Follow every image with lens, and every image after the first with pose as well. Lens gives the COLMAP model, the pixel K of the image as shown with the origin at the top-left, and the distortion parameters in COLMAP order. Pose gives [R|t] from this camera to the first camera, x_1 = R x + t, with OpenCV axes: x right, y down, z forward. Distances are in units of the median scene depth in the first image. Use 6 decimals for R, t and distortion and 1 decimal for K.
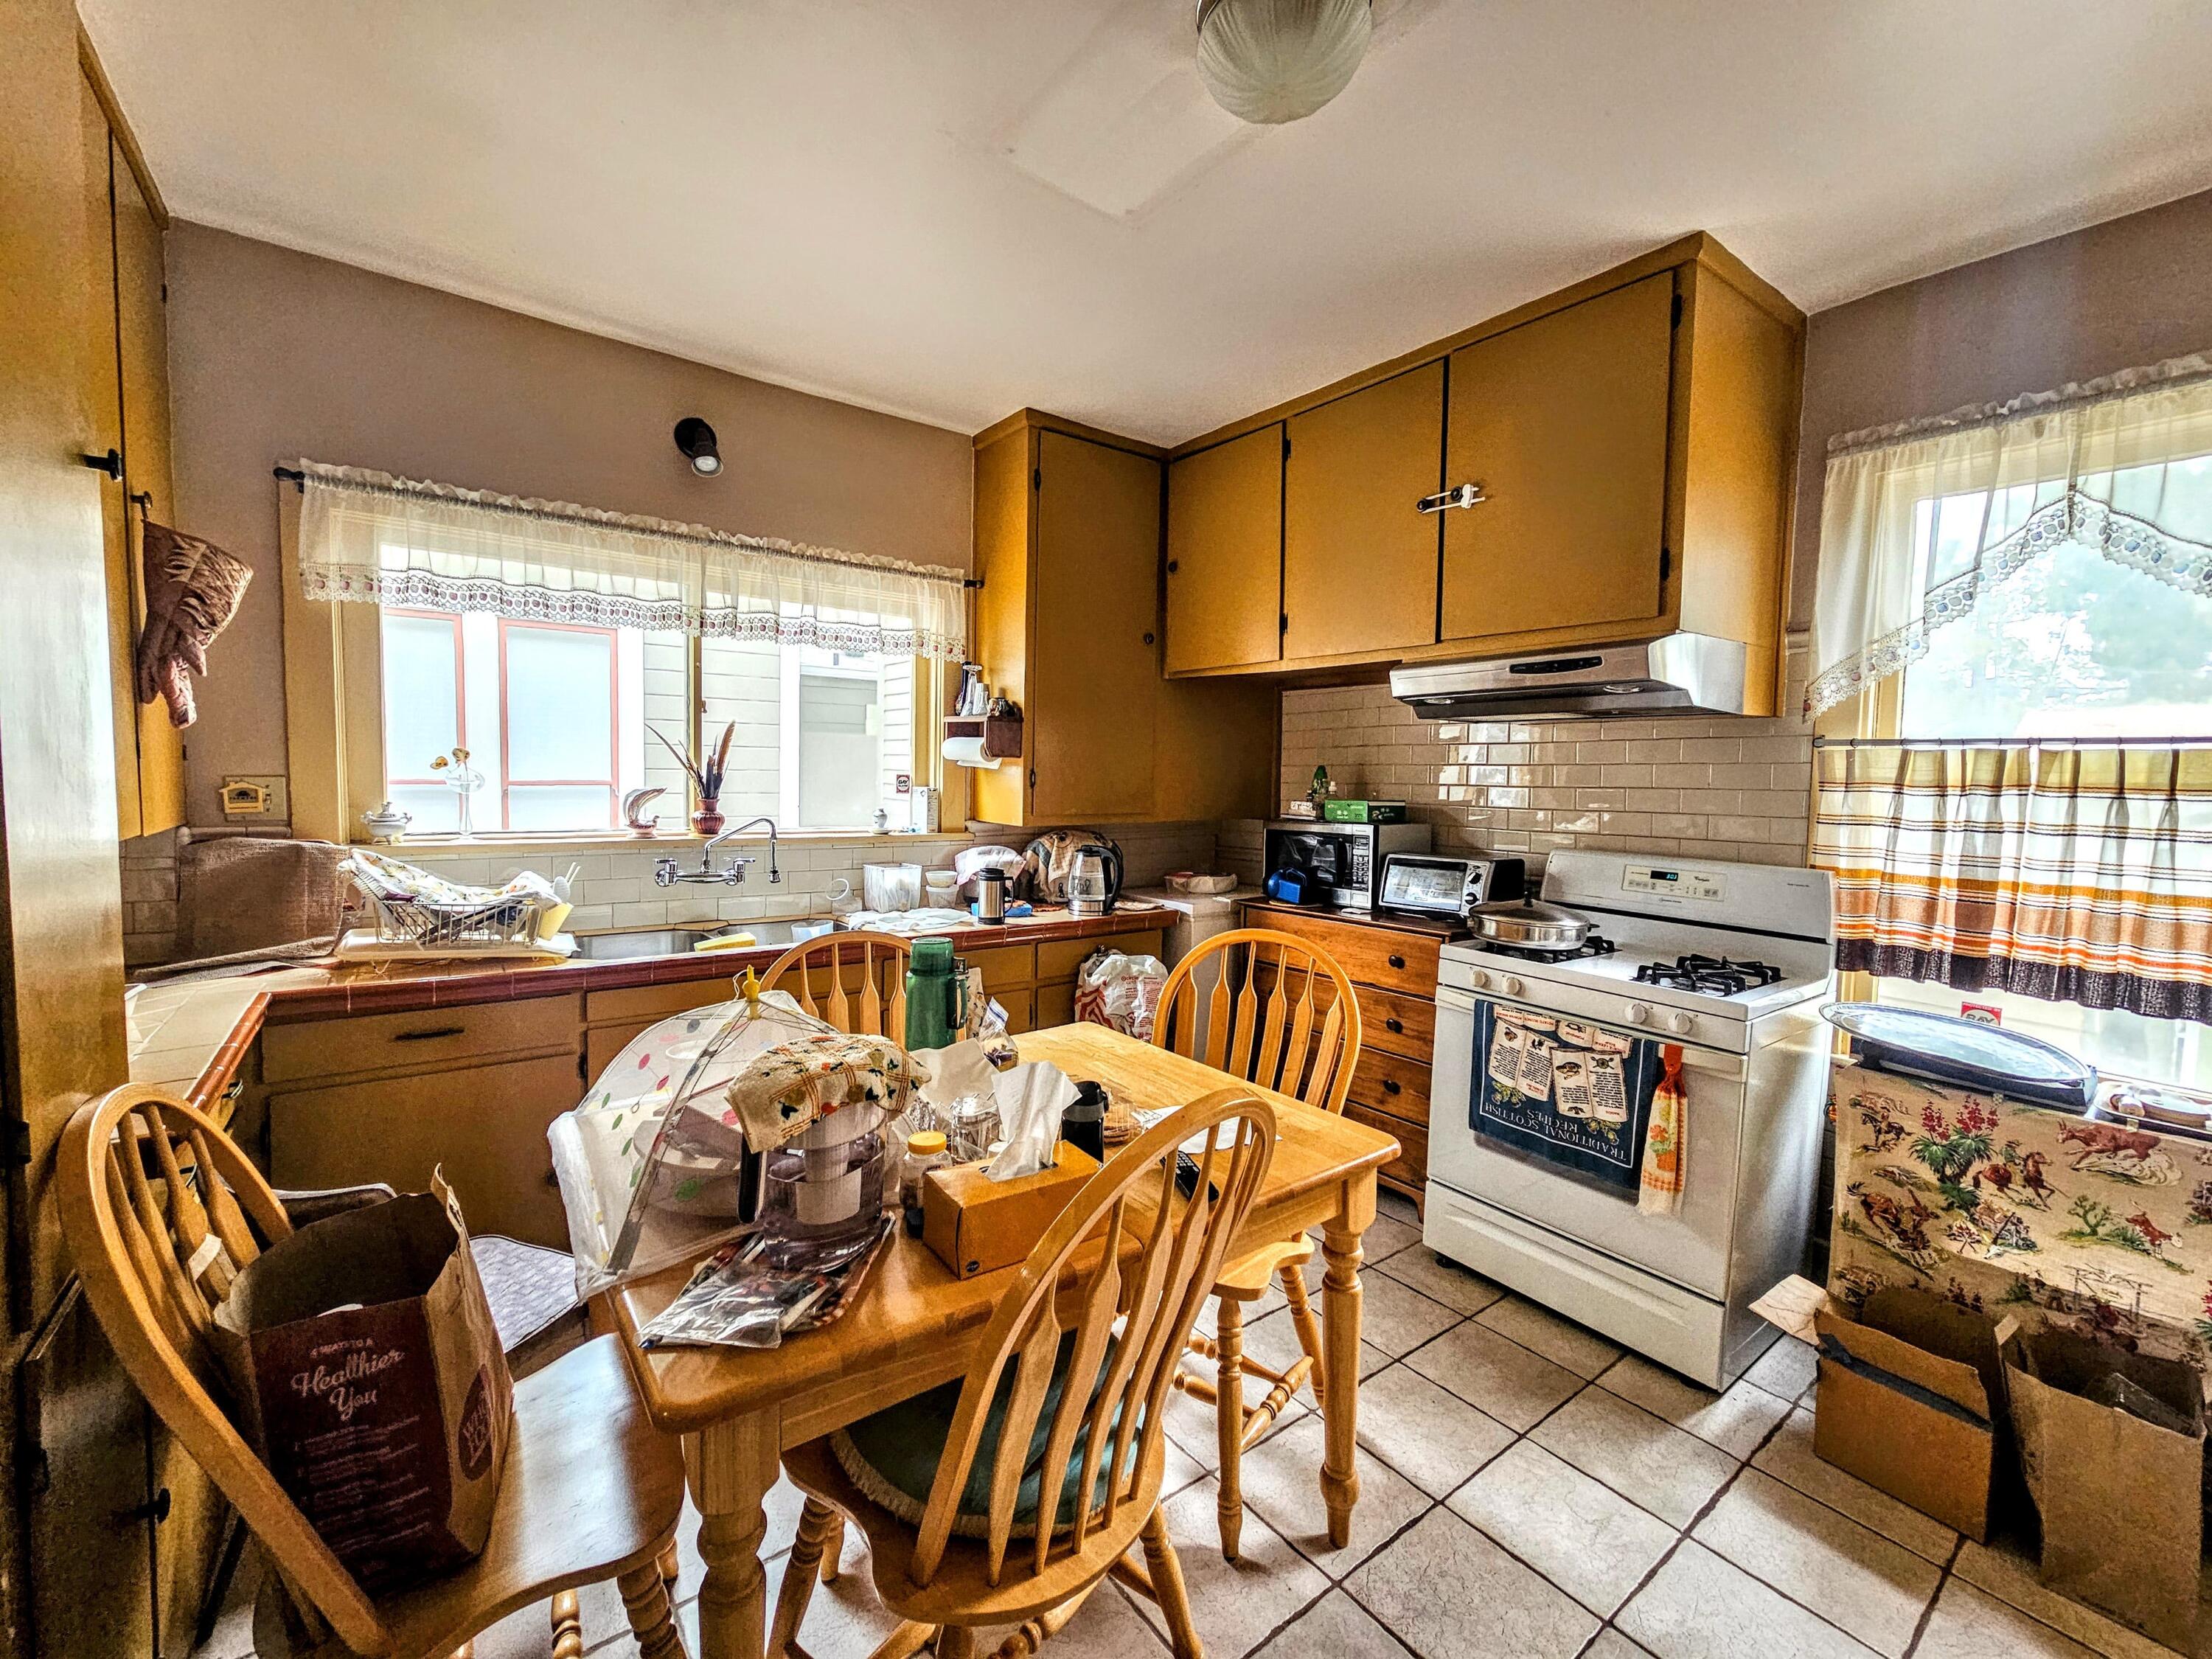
lens RADIAL K [[907.8, 0, 1095.7], [0, 907.8, 827.0], [0, 0, 1]] dist [0.010701, 0.000100]
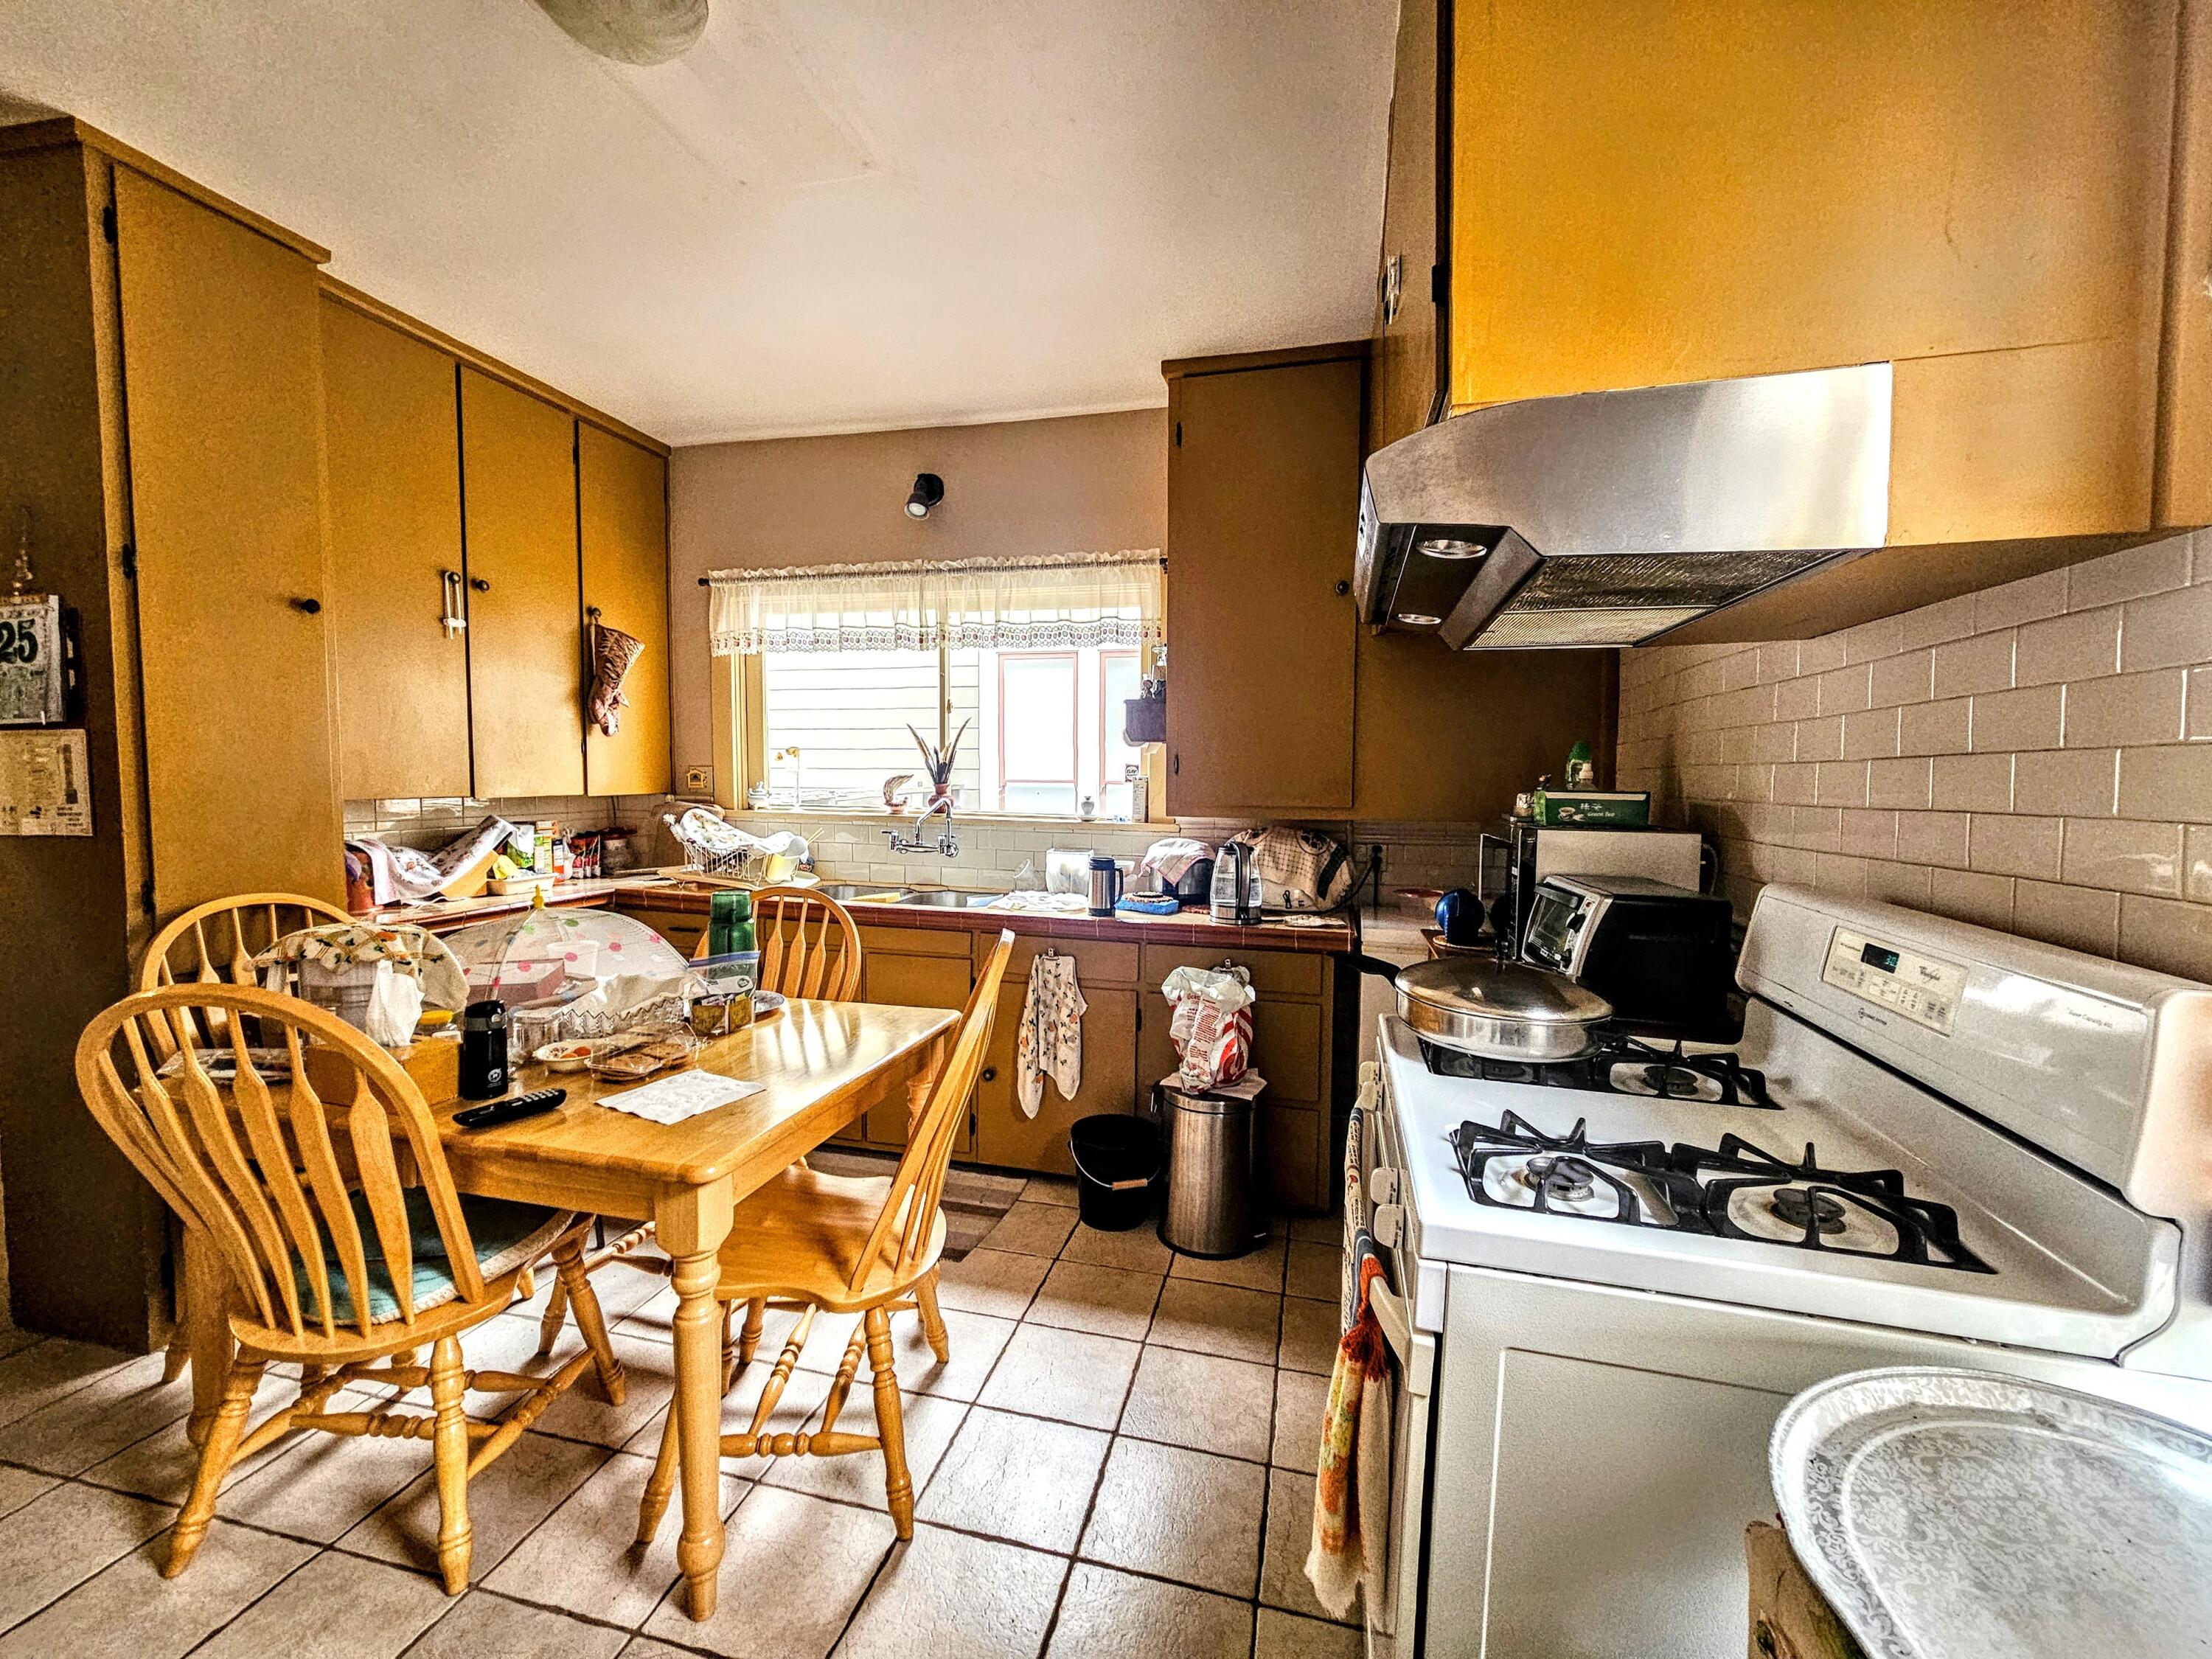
lens RADIAL K [[907.8, 0, 1103.4], [0, 907.8, 827.0], [0, 0, 1]] dist [0.010701, 0.000100]
pose [[0.633609, 0.036534, -0.772790, 0.664932], [-0.045638, 0.998910, 0.009805, 0.004423], [0.772306, 0.029056, 0.634586, 0.413939]]
